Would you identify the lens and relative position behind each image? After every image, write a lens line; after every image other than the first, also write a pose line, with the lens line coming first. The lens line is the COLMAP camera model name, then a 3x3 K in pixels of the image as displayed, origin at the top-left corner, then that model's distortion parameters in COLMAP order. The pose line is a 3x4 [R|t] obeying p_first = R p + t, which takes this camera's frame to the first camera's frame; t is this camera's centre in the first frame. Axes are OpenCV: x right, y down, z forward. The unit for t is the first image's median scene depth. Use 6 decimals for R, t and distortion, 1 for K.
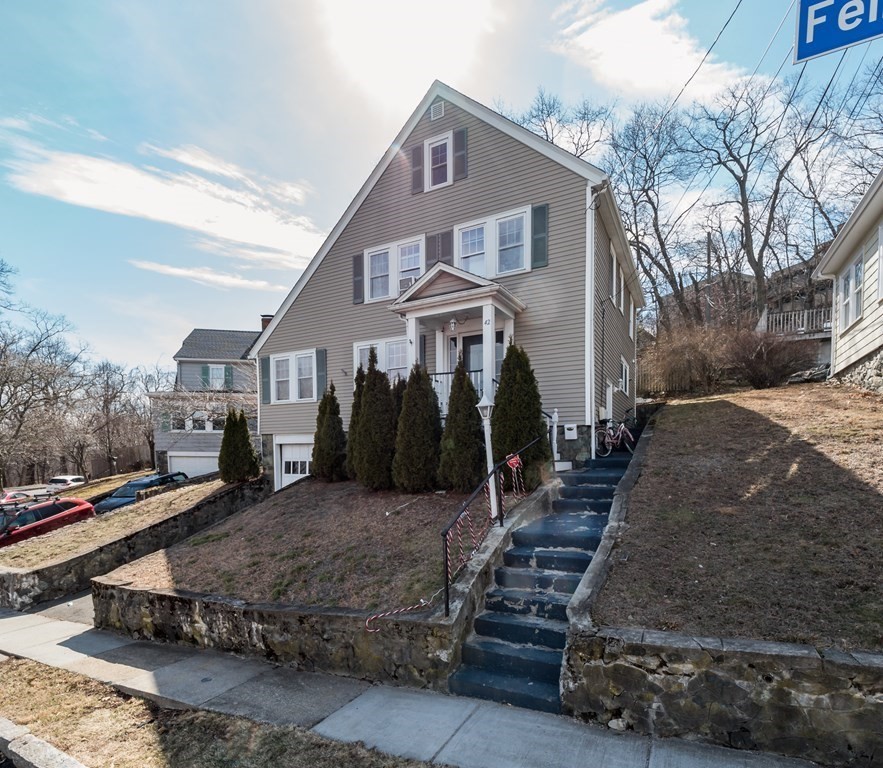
lens RADIAL K [[461.4, 0, 439.4], [0, 461.4, 467.9], [0, 0, 1]] dist [-0.003891, -0.008852]
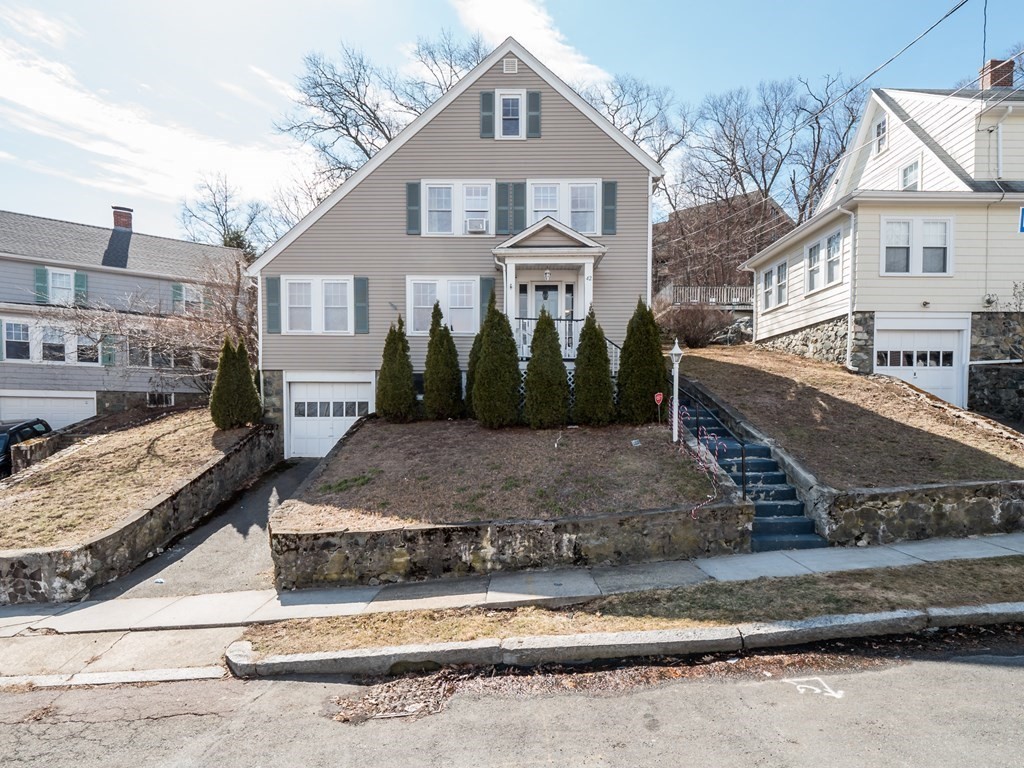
lens RADIAL K [[515.4, 0, 513.6], [0, 515.4, 420.2], [0, 0, 1]] dist [-0.010915, -0.005546]
pose [[0.881816, -0.008769, 0.471512, -0.666231], [0.008902, 0.999958, 0.001948, 0.031272], [-0.471510, 0.002479, 0.881857, -0.032929]]
